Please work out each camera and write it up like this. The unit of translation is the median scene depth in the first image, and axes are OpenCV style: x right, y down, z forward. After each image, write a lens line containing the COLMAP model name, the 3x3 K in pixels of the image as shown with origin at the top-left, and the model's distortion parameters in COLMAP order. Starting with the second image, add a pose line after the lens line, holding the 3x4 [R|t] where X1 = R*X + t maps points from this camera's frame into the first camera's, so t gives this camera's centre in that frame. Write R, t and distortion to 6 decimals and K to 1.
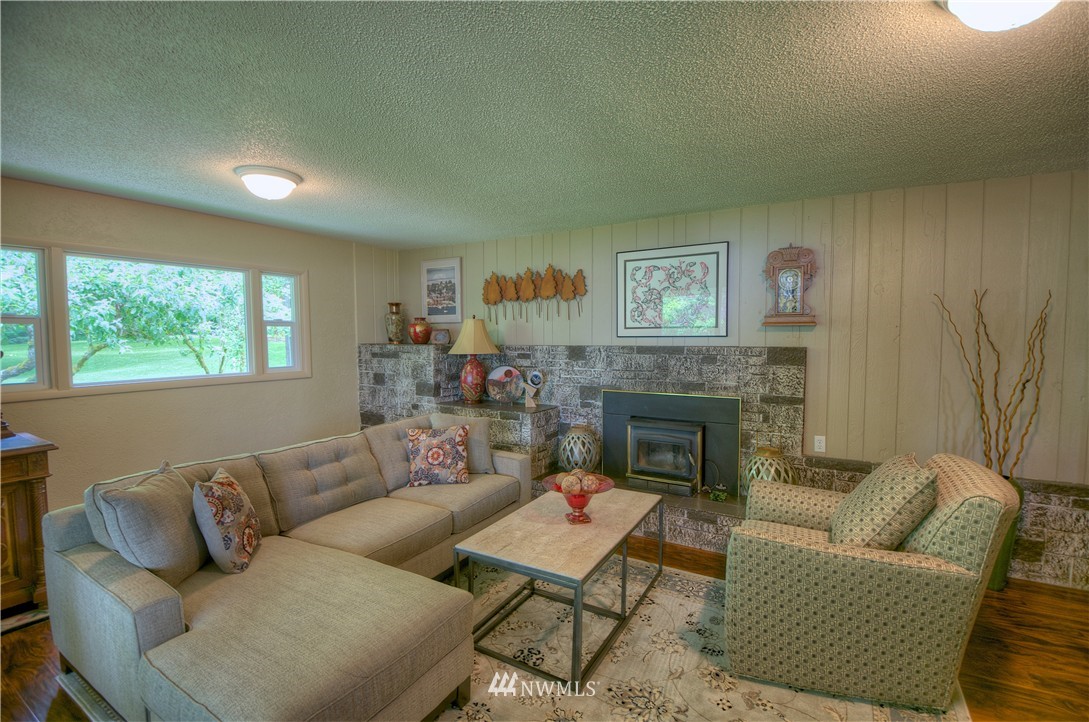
lens RADIAL K [[493.5, 0, 536.9], [0, 493.5, 357.2], [0, 0, 1]] dist [-0.003123, -0.013645]
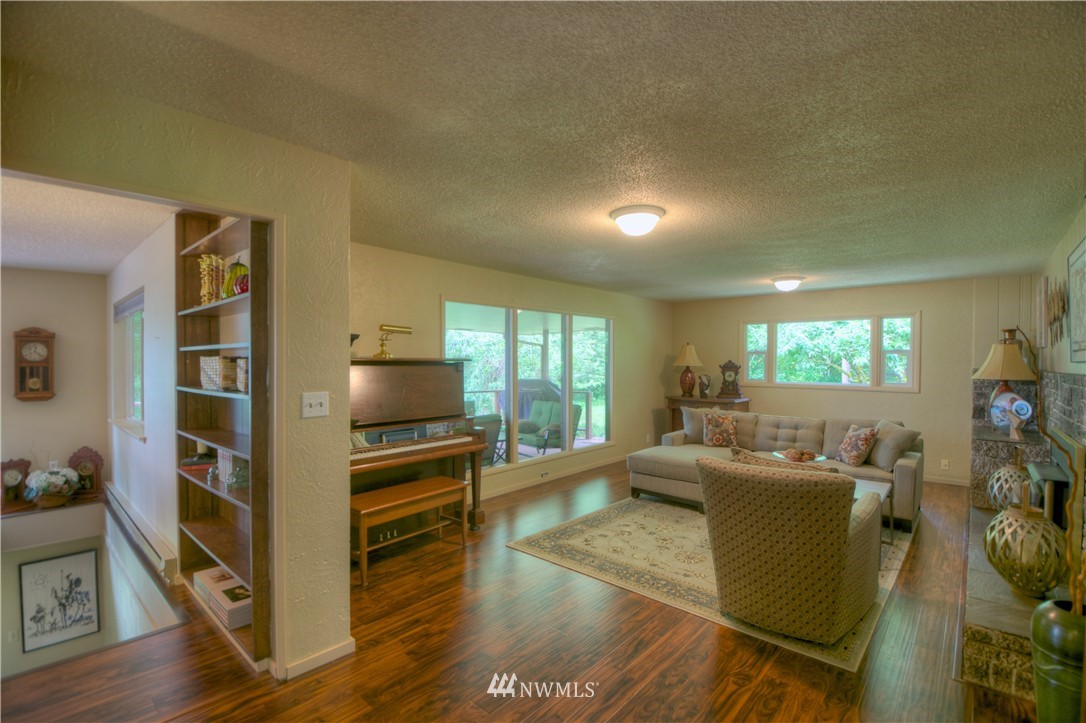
lens RADIAL K [[492.2, 0, 535.4], [0, 492.2, 357.7], [0, 0, 1]] dist [-0.003123, -0.013645]
pose [[-0.199972, 0.003014, -0.979797, 1.053287], [-0.043883, 0.998964, 0.012030, -0.025519], [0.978818, 0.045402, -0.199633, 0.299495]]
